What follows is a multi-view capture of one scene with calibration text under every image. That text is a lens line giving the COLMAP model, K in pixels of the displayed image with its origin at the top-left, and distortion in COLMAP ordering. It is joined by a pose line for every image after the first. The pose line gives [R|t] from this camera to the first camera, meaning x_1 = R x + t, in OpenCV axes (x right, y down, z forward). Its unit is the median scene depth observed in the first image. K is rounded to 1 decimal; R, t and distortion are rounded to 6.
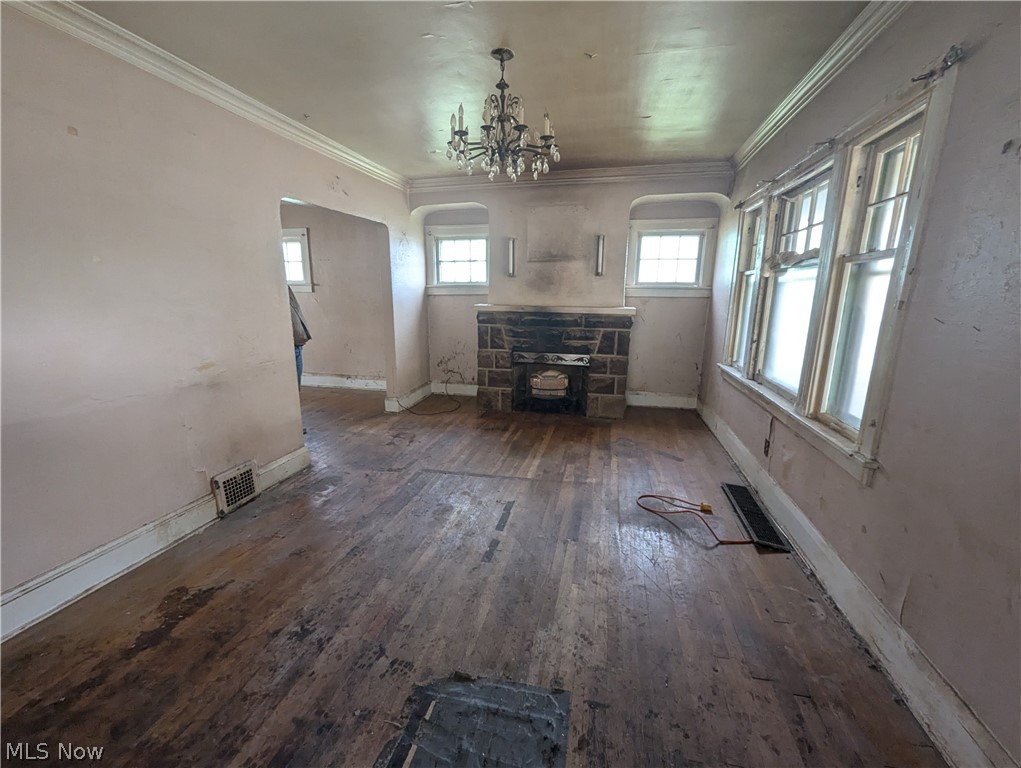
lens RADIAL K [[420.8, 0, 514.7], [0, 420.8, 383.4], [0, 0, 1]] dist [-0.001104, 0.000052]
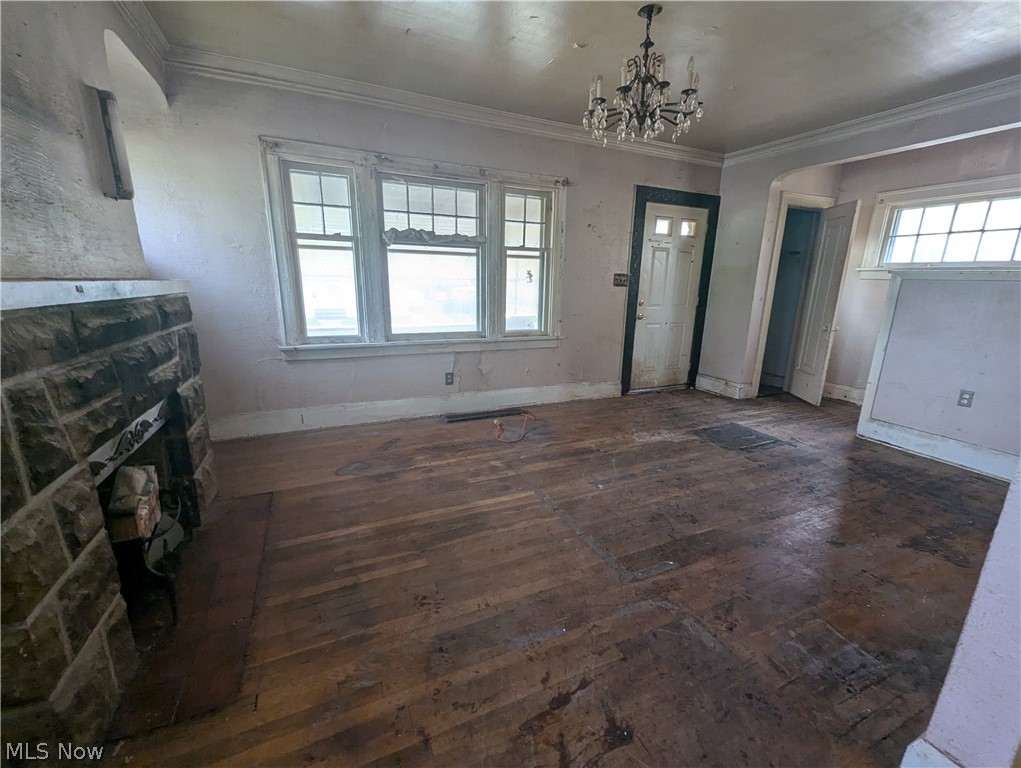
lens RADIAL K [[420.8, 0, 517.5], [0, 420.8, 390.0], [0, 0, 1]] dist [-0.001104, 0.000052]
pose [[-0.600416, -0.220072, 0.768810, -0.590680], [0.139241, 0.917932, 0.371501, -0.292984], [-0.787472, 0.330105, -0.520498, 1.554657]]
